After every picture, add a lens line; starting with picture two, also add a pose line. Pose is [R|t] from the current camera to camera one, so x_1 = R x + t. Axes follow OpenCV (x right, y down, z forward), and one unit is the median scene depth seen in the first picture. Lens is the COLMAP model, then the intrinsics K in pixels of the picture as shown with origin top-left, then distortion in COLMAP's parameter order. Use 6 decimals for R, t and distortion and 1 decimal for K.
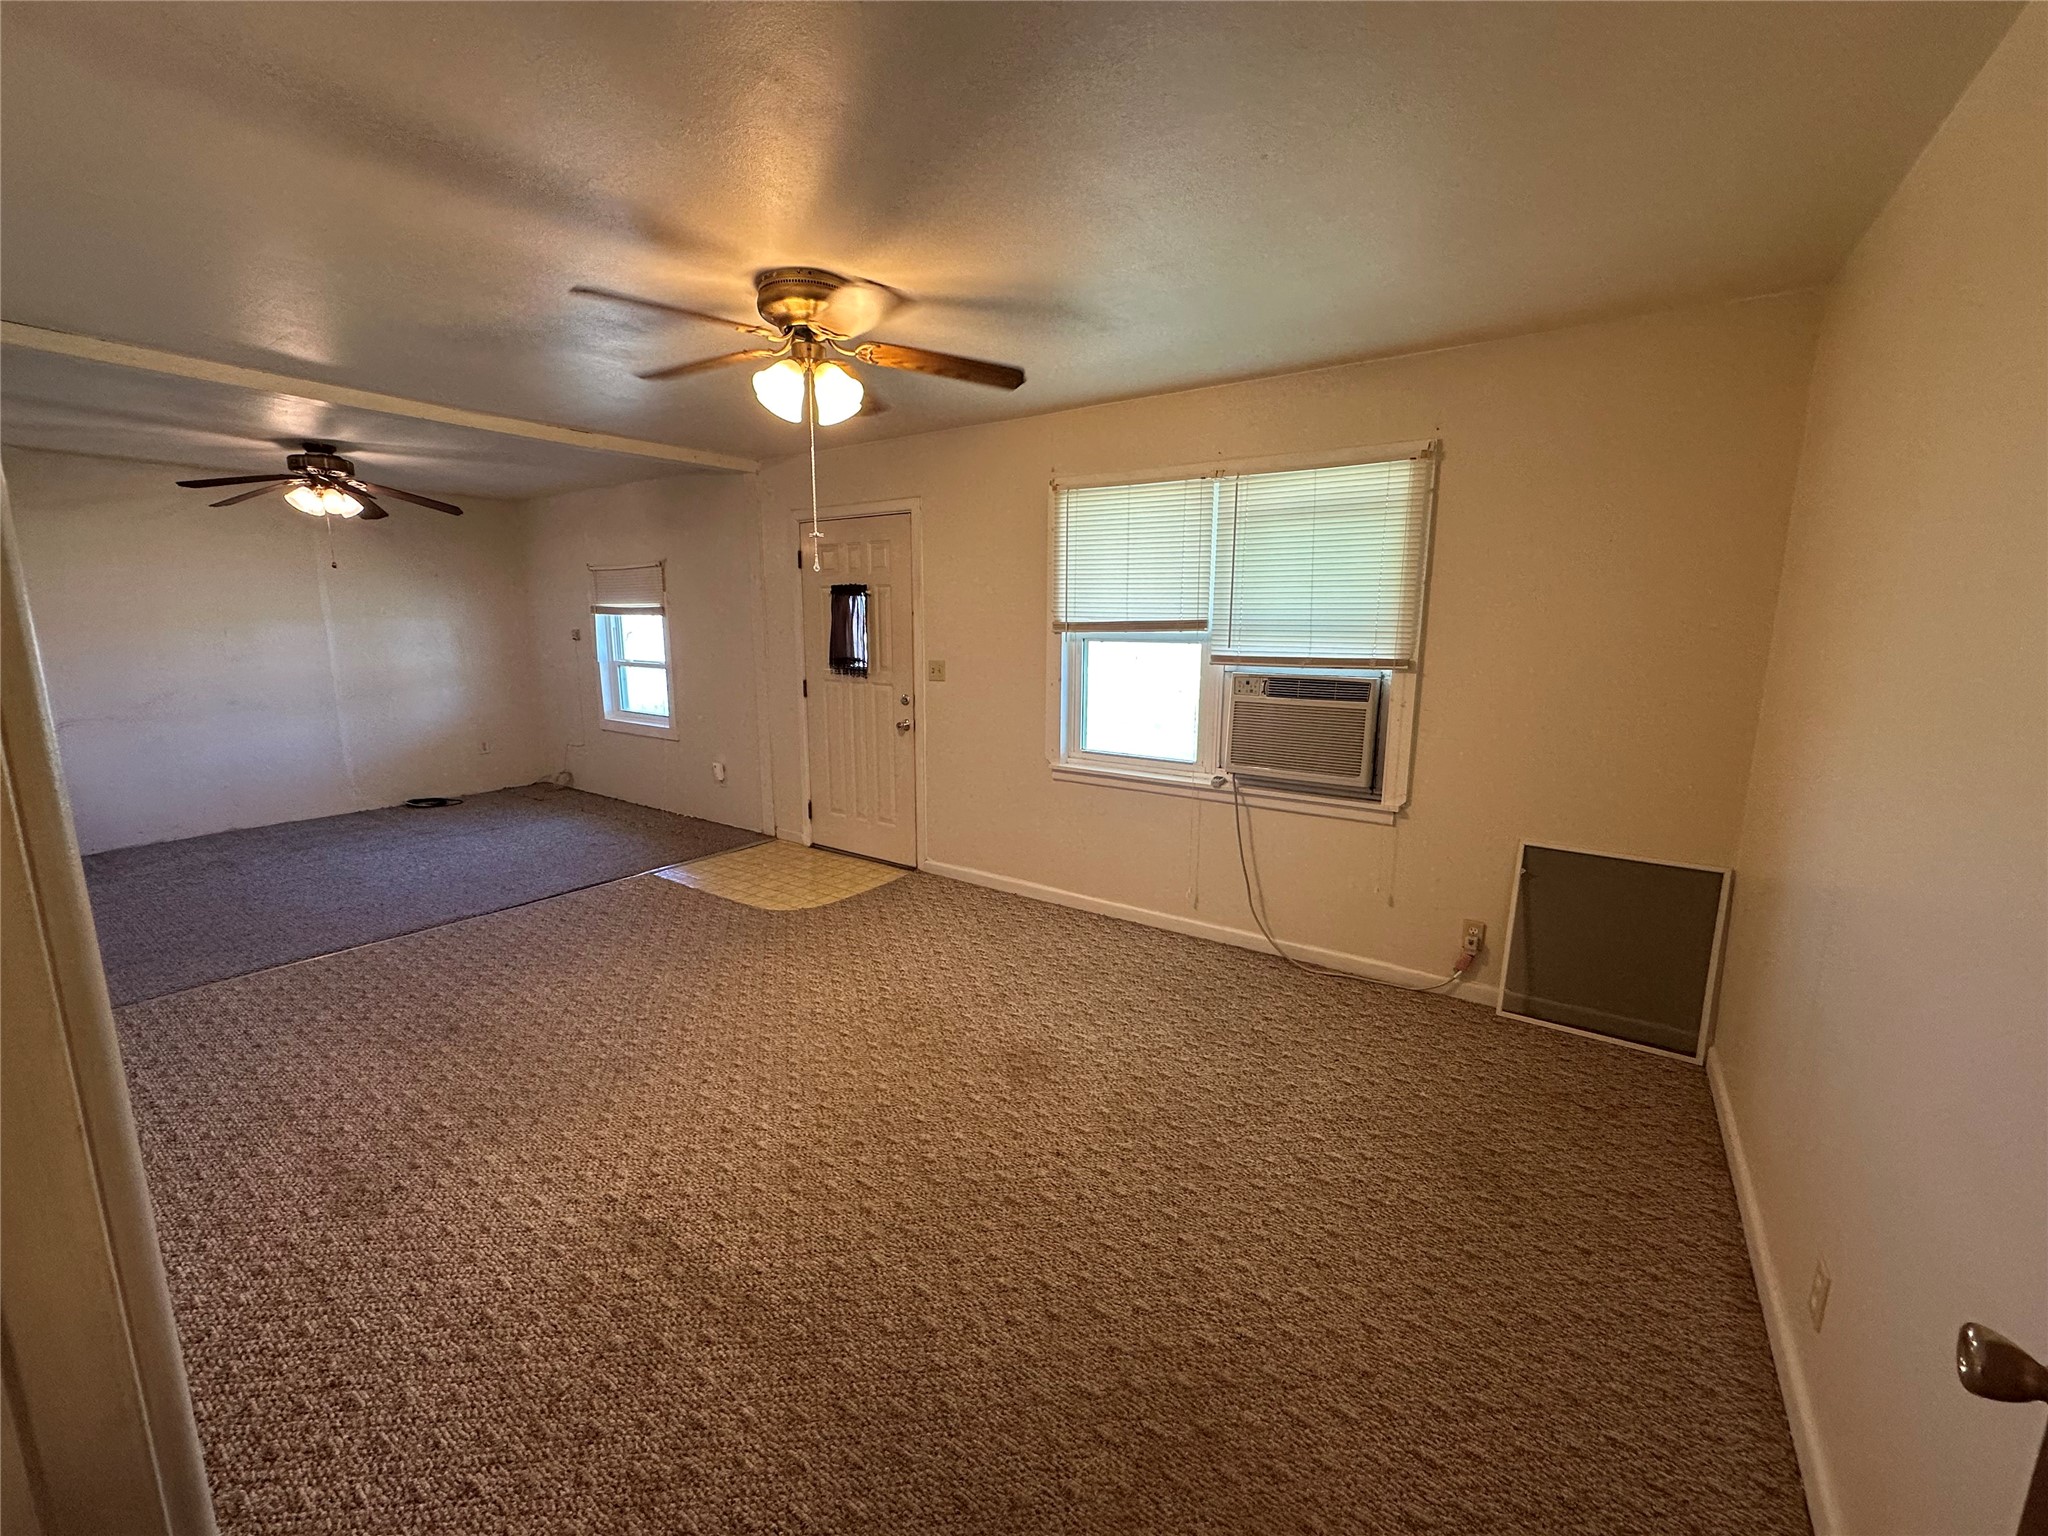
lens RADIAL K [[824.4, 0, 1030.6], [0, 824.4, 759.4], [0, 0, 1]] dist [-0.009661, -0.000095]
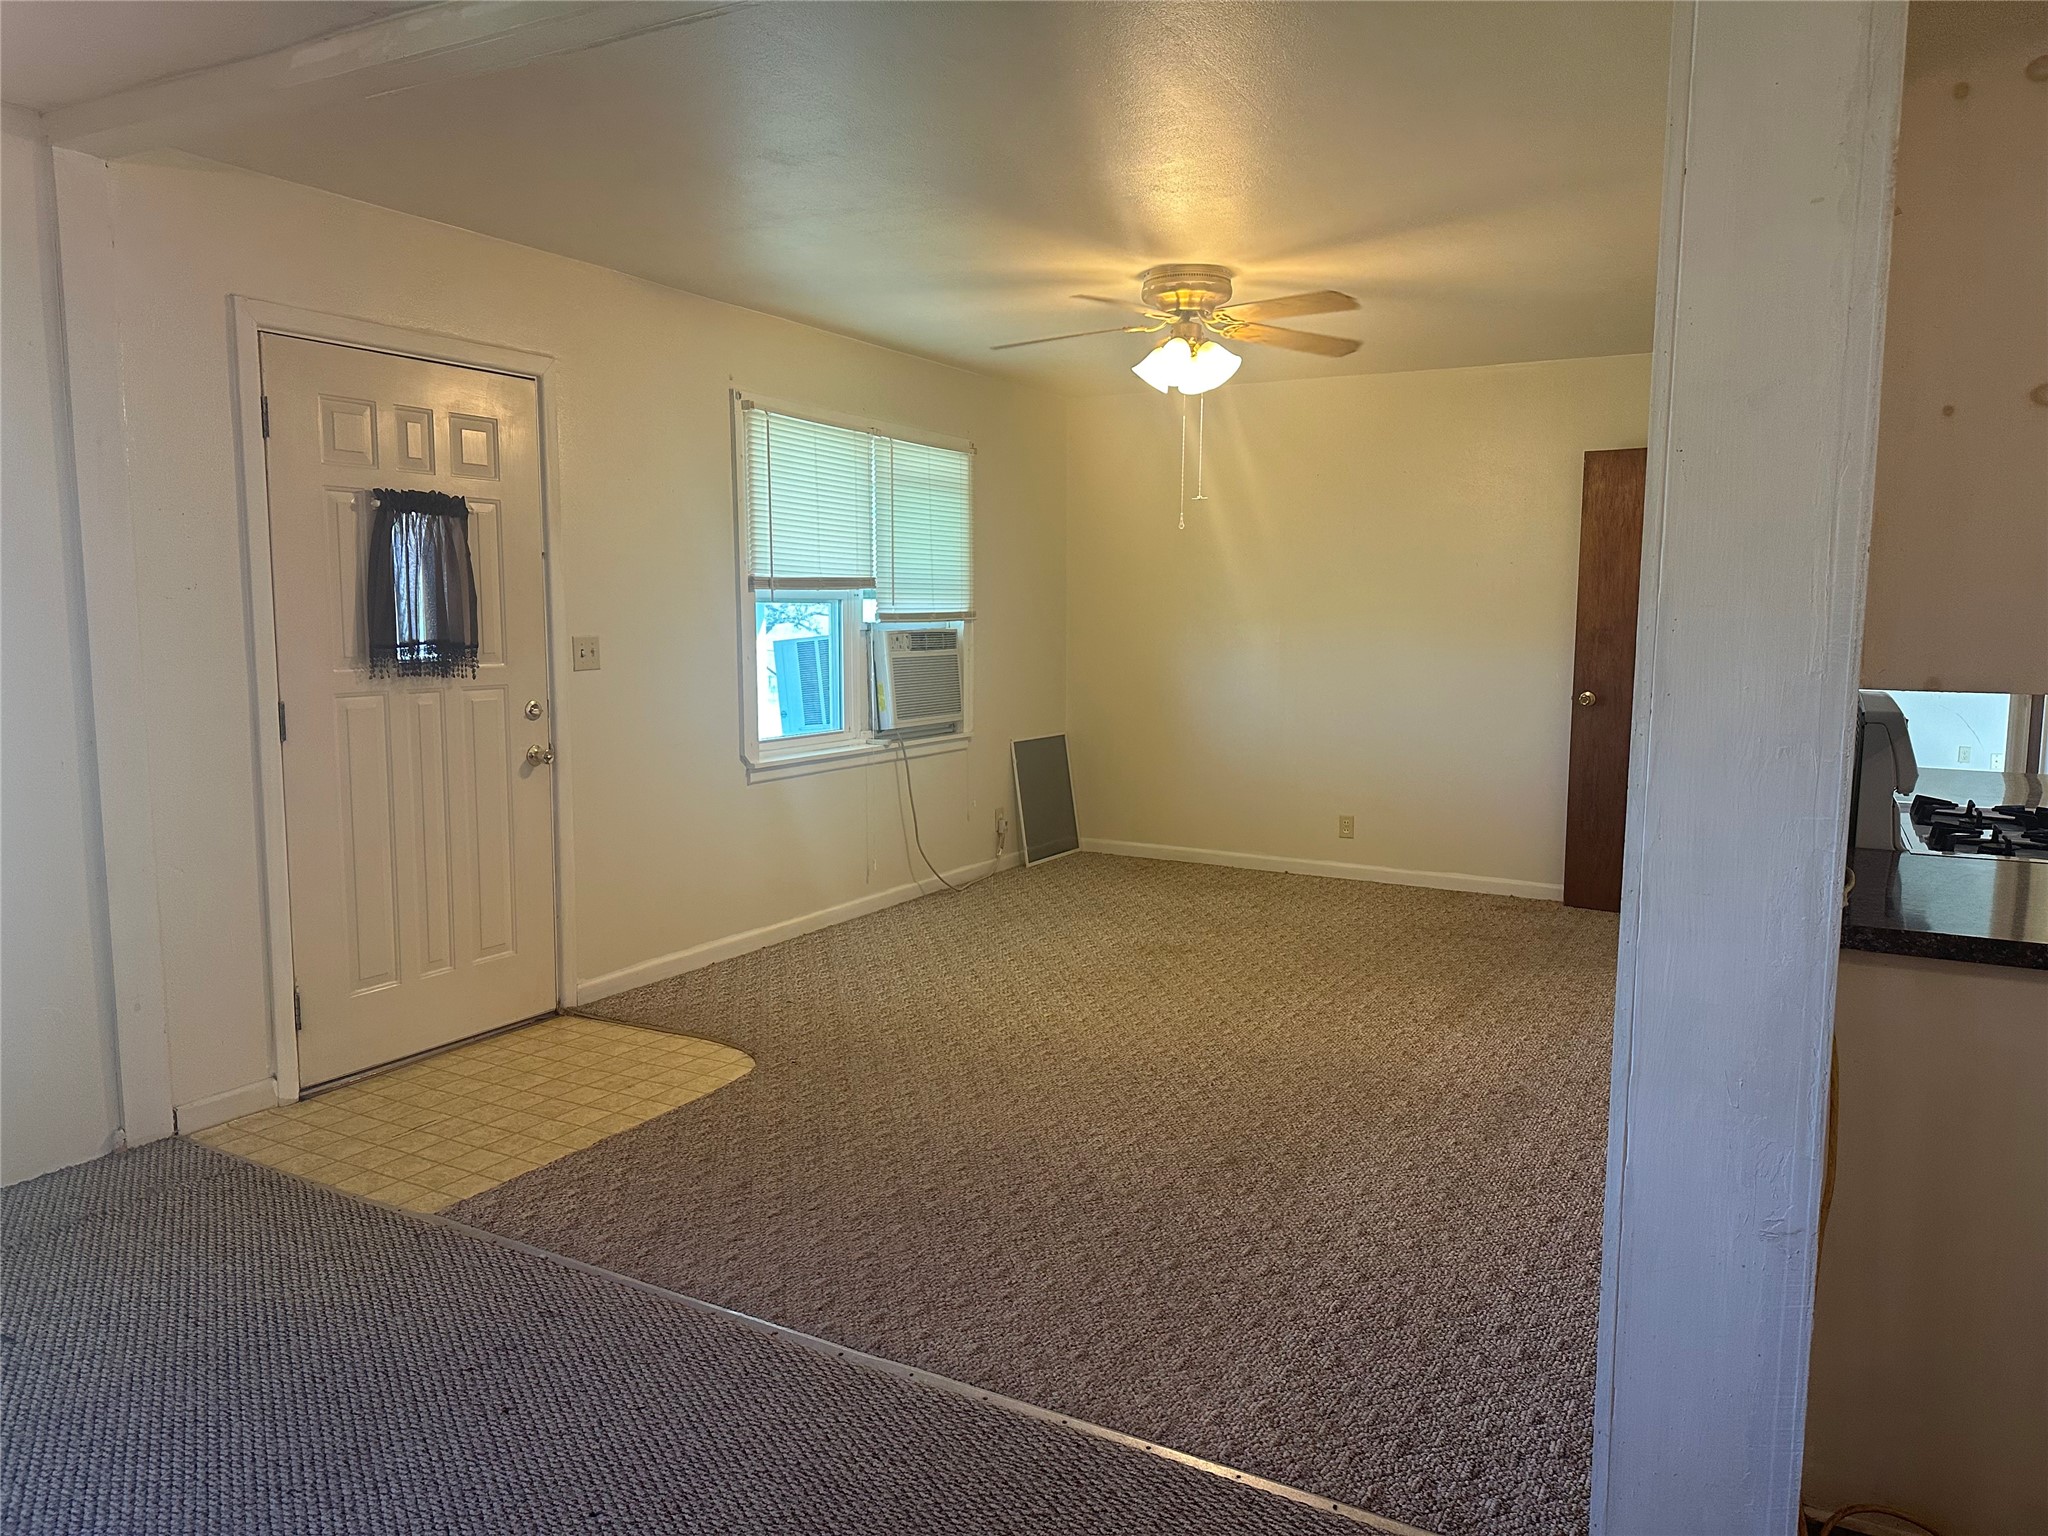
lens RADIAL K [[1434.2, 0, 1029.9], [0, 1434.2, 775.3], [0, 0, 1]] dist [0.011540, 0.000164]
pose [[-0.113217, -0.122517, 0.985988, -1.453943], [0.156168, 0.977839, 0.139437, -0.142174], [-0.981220, 0.169767, -0.091575, 0.972445]]
